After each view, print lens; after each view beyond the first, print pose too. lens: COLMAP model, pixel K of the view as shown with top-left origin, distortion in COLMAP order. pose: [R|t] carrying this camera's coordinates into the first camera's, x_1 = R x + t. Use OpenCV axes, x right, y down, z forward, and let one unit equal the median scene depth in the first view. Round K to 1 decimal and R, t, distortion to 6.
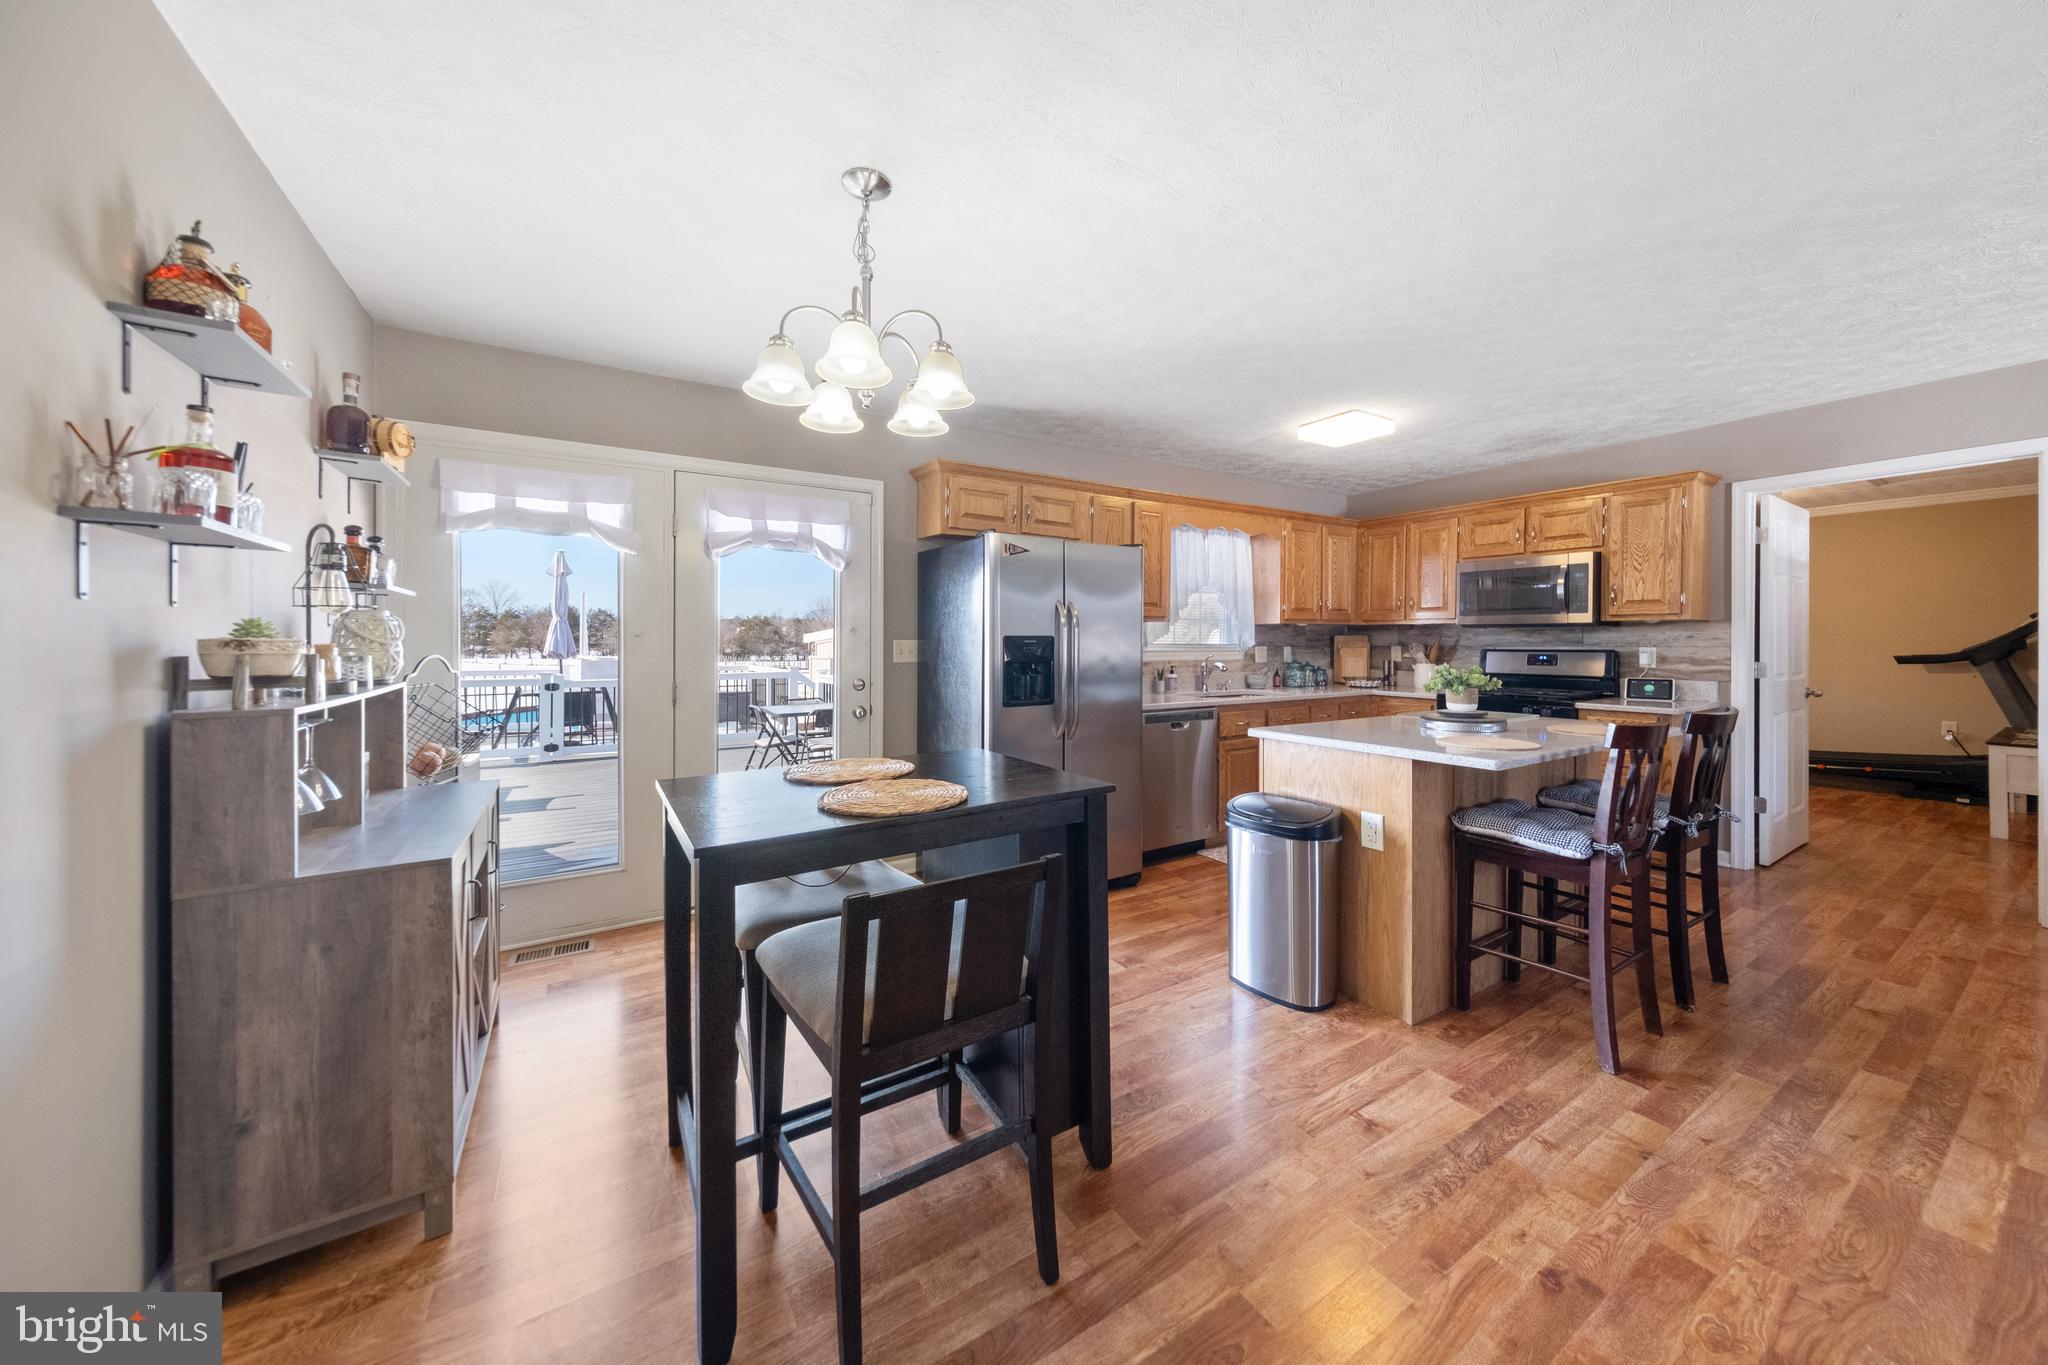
lens RADIAL K [[705.7, 0, 1050.7], [0, 705.7, 648.1], [0, 0, 1]] dist [0.000418, -0.000005]
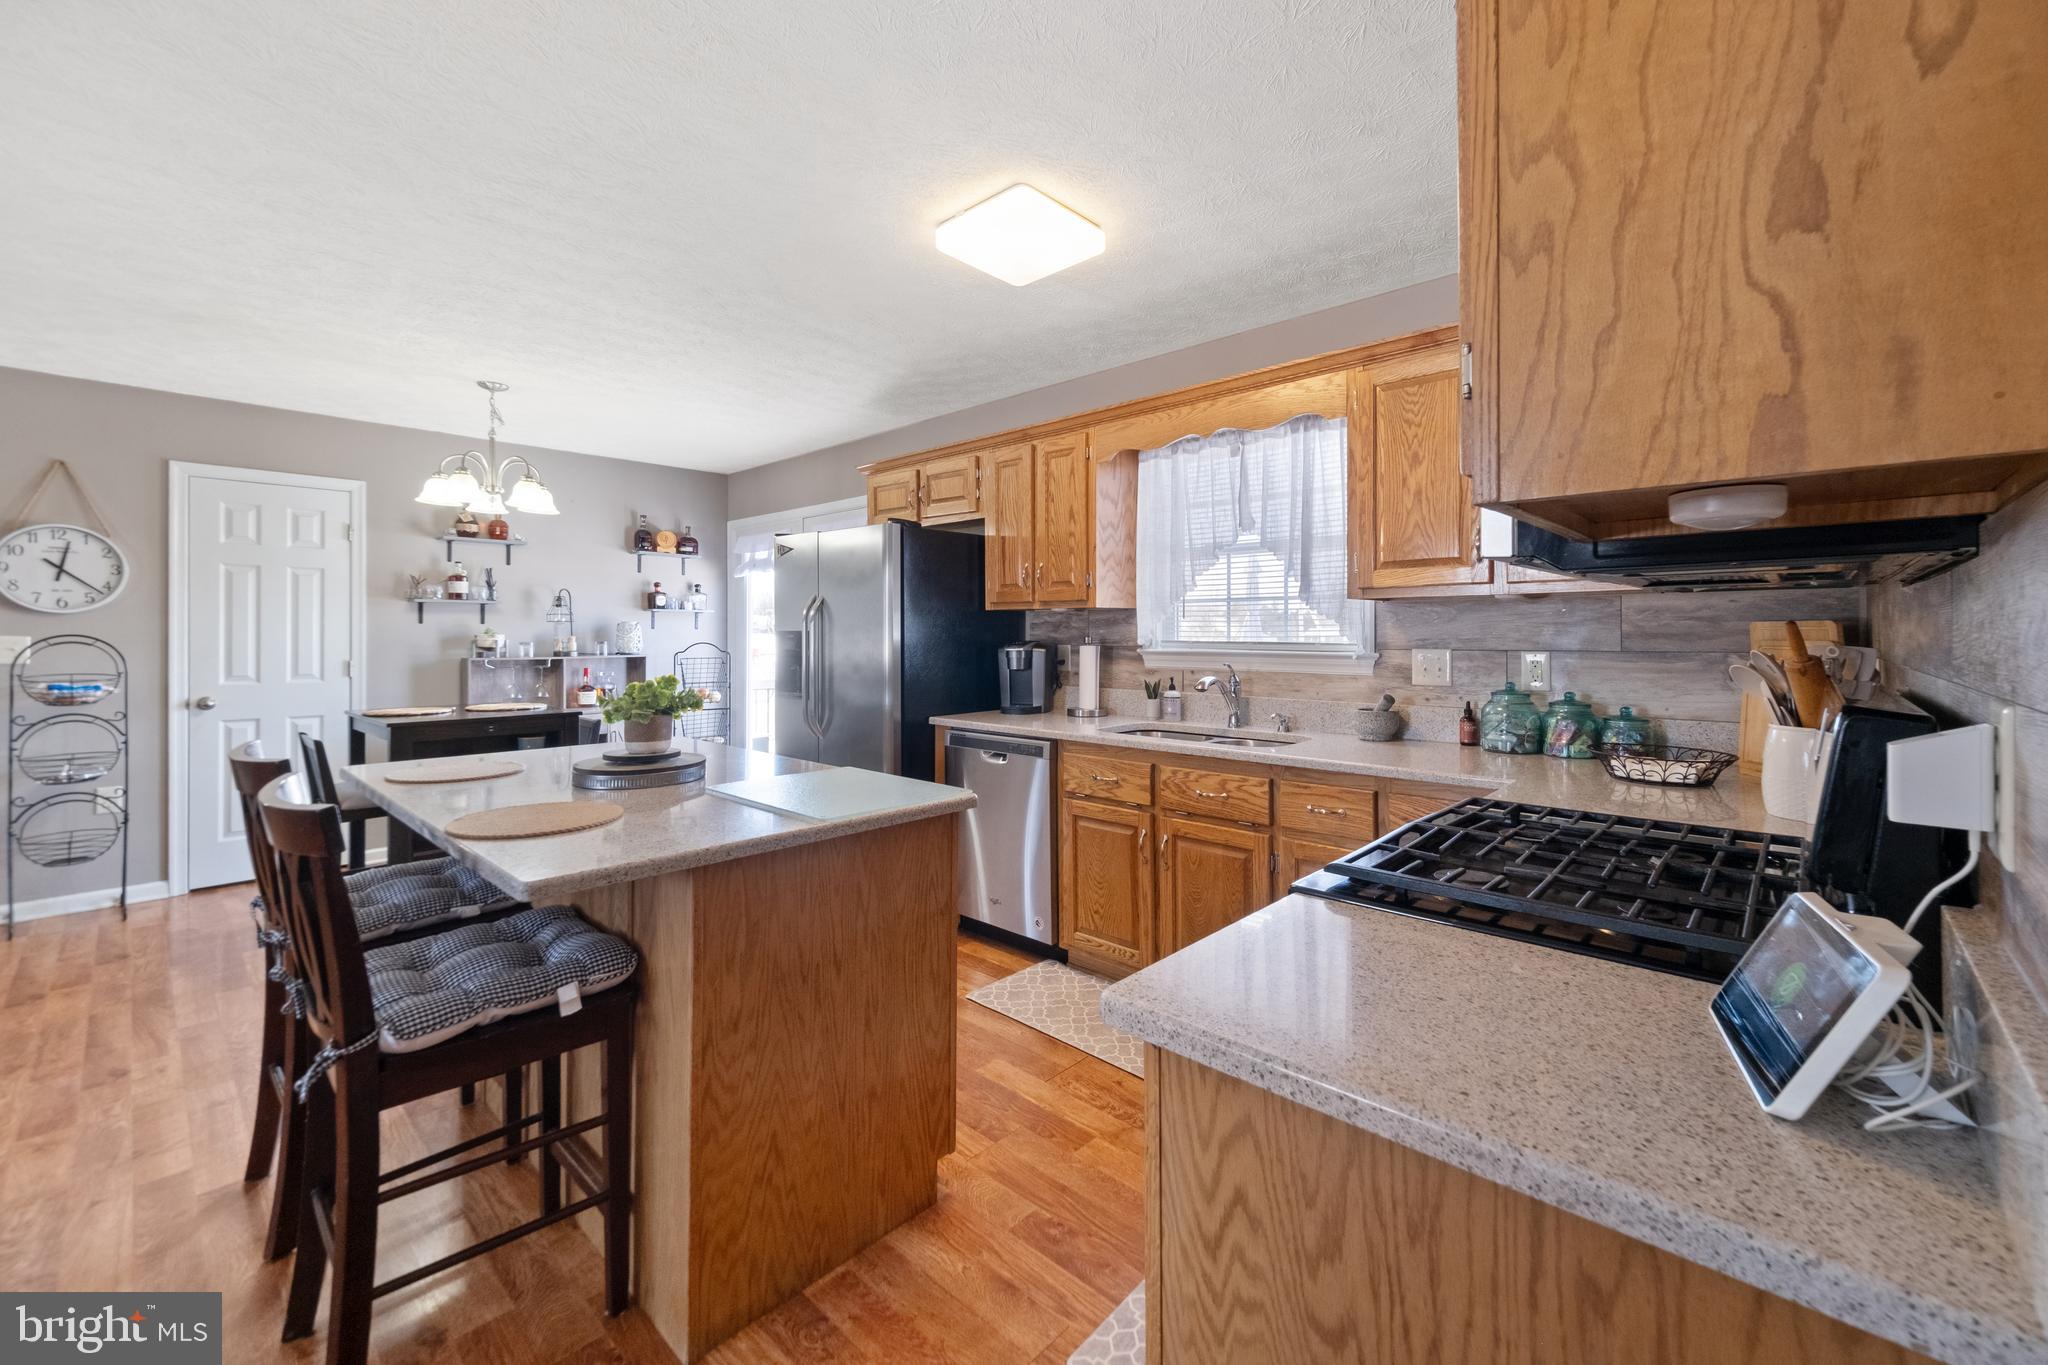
lens RADIAL K [[834.9, 0, 1024.7], [0, 834.9, 627.2], [0, 0, 1]] dist [0.012793, 0.000073]
pose [[0.243571, -0.006303, -0.969863, 0.876159], [-0.009563, 0.999915, -0.008900, -0.010658], [0.969836, 0.011443, 0.243490, 0.723469]]
